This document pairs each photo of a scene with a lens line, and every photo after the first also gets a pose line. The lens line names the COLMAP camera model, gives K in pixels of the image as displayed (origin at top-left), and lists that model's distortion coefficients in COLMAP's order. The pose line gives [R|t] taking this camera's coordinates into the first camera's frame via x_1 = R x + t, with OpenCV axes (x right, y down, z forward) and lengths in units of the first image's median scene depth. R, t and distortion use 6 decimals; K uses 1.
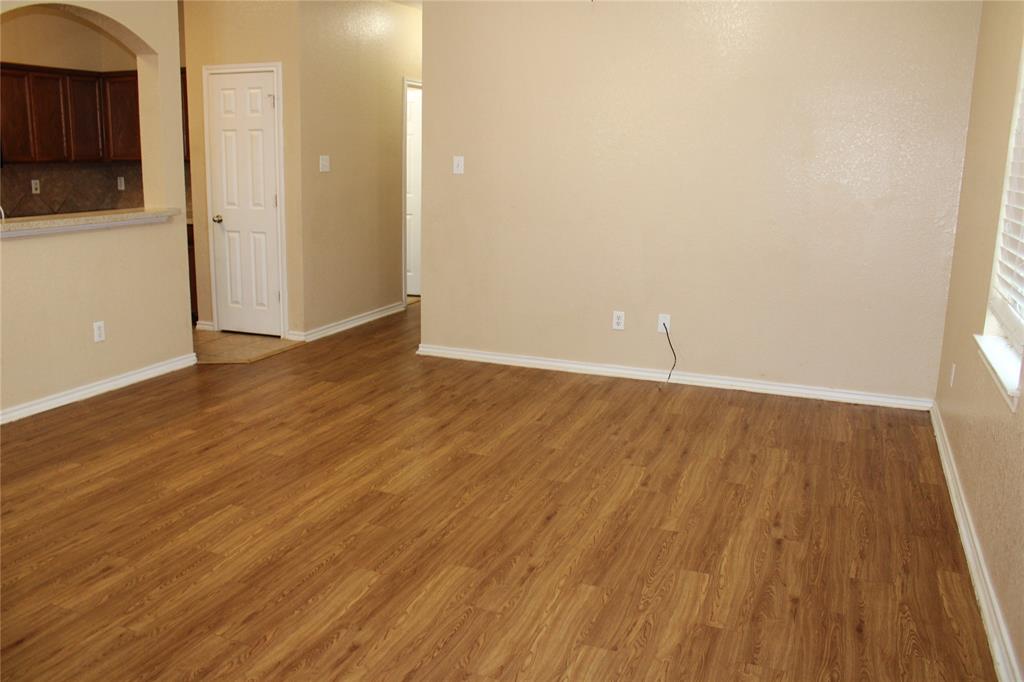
lens RADIAL K [[848.0, 0, 498.2], [0, 848.0, 335.2], [0, 0, 1]] dist [-0.167986, 0.147581]
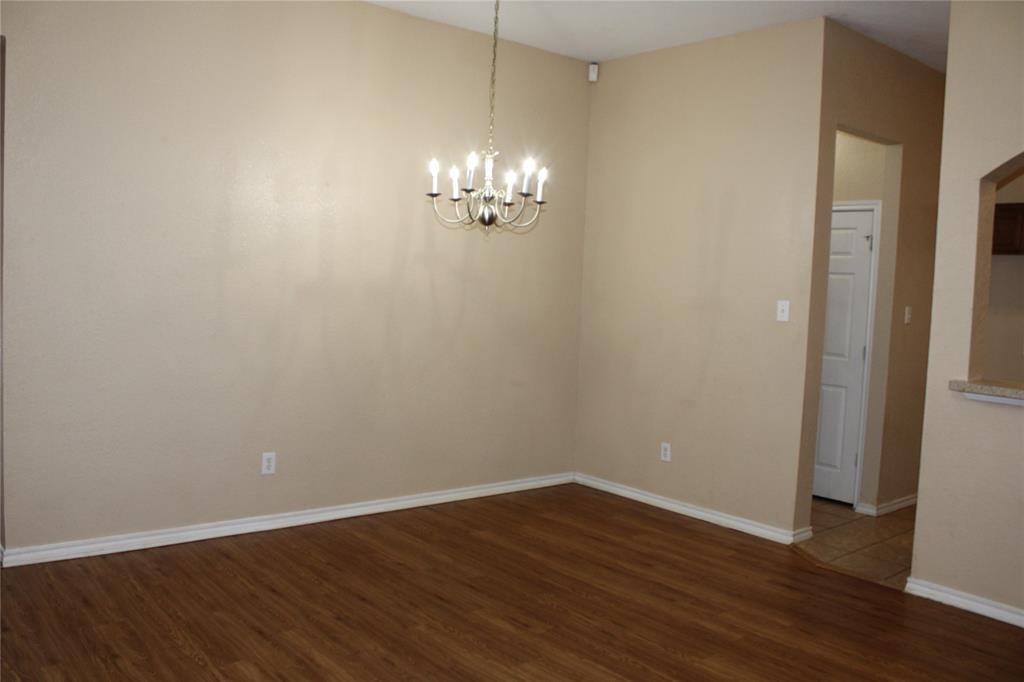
lens RADIAL K [[848.0, 0, 498.2], [0, 848.0, 335.2], [0, 0, 1]] dist [-0.167986, 0.147581]
pose [[-0.459171, 0.025319, -0.887987, 0.346135], [-0.239054, 0.959199, 0.150963, -0.166887], [0.855579, 0.281595, -0.434384, 0.786642]]
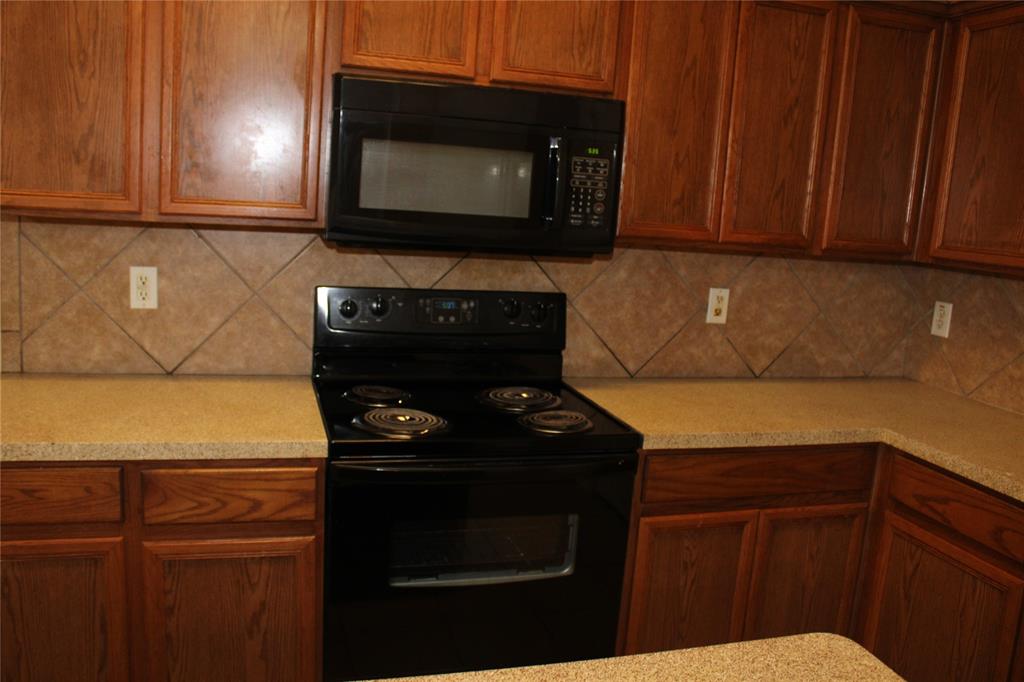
lens RADIAL K [[848.0, 0, 498.2], [0, 848.0, 335.2], [0, 0, 1]] dist [-0.167986, 0.147581]
pose [[0.631107, 0.156758, -0.759691, -0.470858], [-0.222672, 0.974760, 0.016153, -0.215196], [0.743049, 0.158968, 0.650083, 0.946336]]
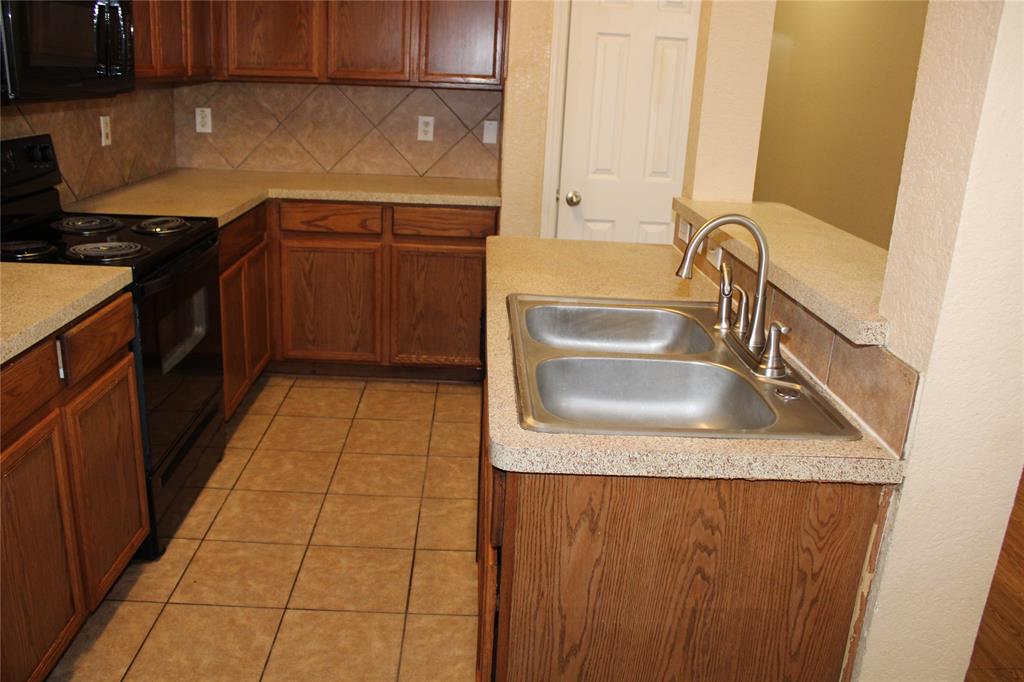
lens RADIAL K [[848.0, 0, 498.2], [0, 848.0, 335.2], [0, 0, 1]] dist [-0.167986, 0.147581]
pose [[0.911166, -0.095698, 0.400773, -0.791958], [0.054540, 0.992108, 0.112902, -0.150650], [-0.408414, -0.081014, 0.909194, 0.665171]]
